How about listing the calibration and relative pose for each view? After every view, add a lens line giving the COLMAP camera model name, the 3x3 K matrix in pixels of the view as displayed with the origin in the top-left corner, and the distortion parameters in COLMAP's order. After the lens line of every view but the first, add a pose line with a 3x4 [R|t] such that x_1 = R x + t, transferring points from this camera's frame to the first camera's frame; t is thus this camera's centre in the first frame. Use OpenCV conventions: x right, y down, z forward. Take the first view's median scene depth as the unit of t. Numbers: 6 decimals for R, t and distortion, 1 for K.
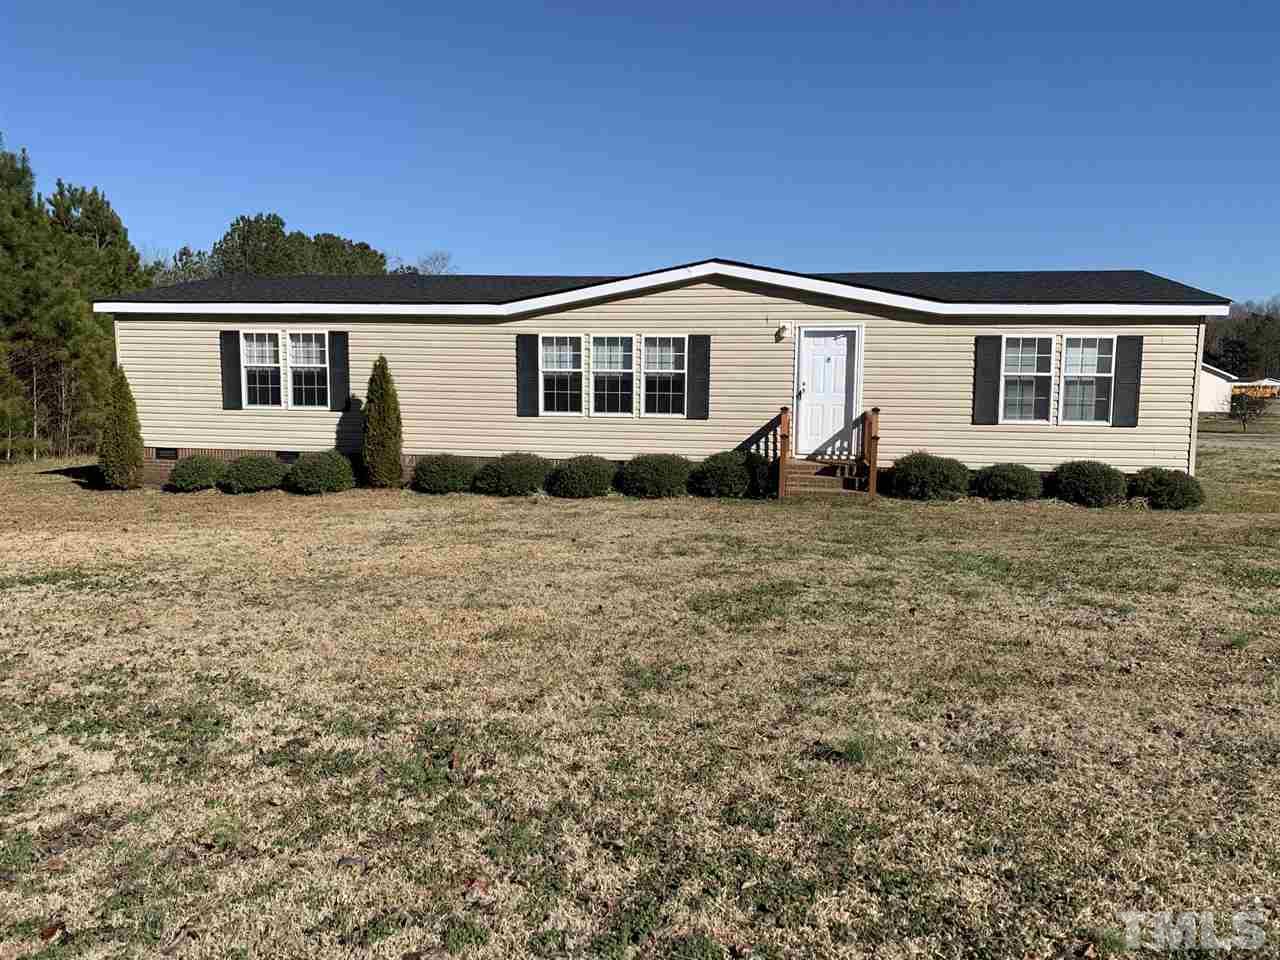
lens RADIAL K [[973.8, 0, 647.4], [0, 973.8, 477.3], [0, 0, 1]] dist [0.050188, -0.029980]
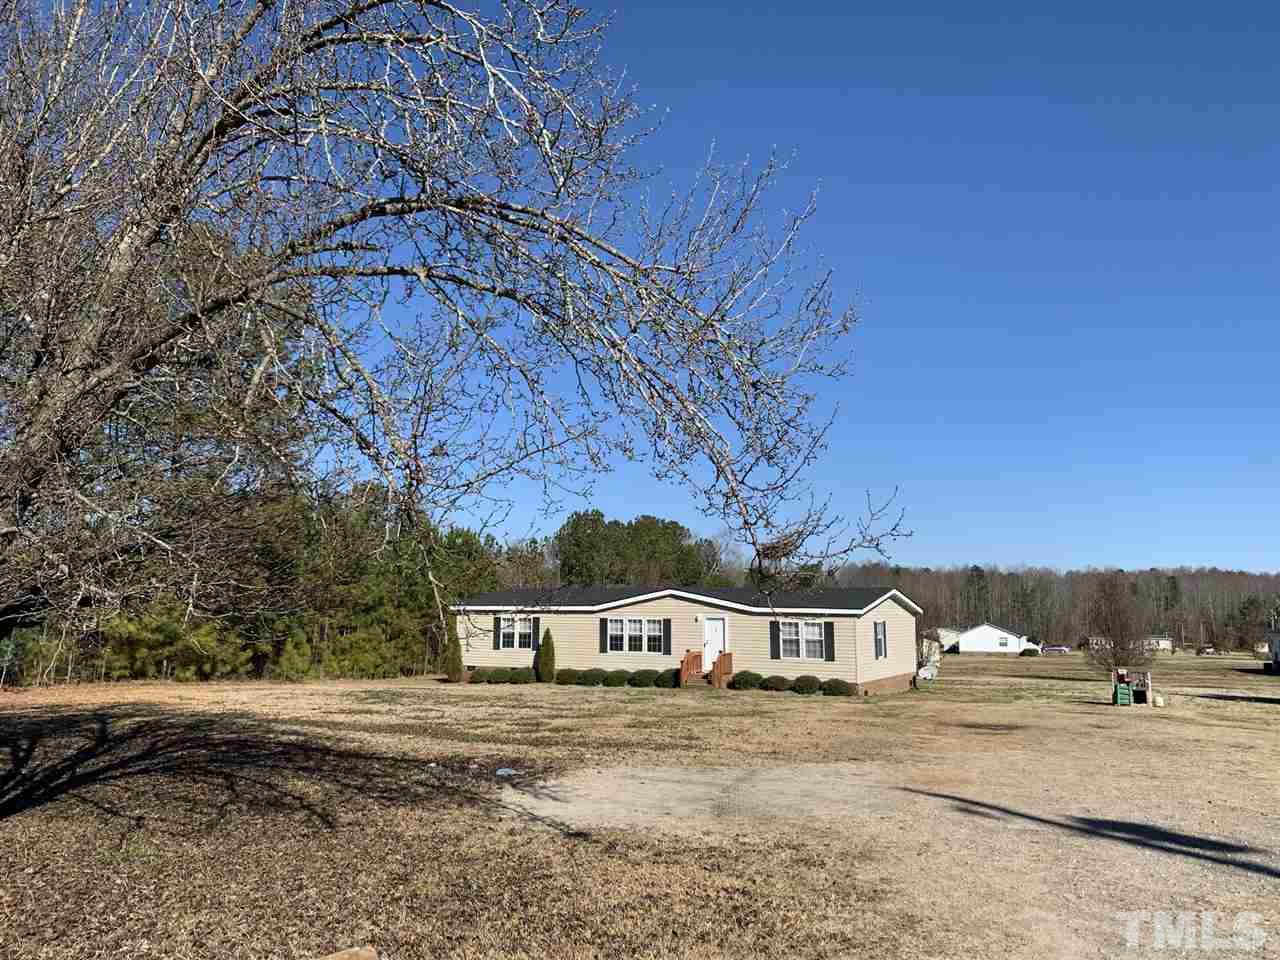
lens RADIAL K [[973.8, 0, 633.5], [0, 973.8, 477.2], [0, 0, 1]] dist [0.050188, -0.029980]
pose [[0.937876, -0.049782, -0.343381, 0.785272], [-0.039440, 0.967944, -0.248052, 0.109507], [0.344722, 0.246185, 0.905848, -1.229318]]
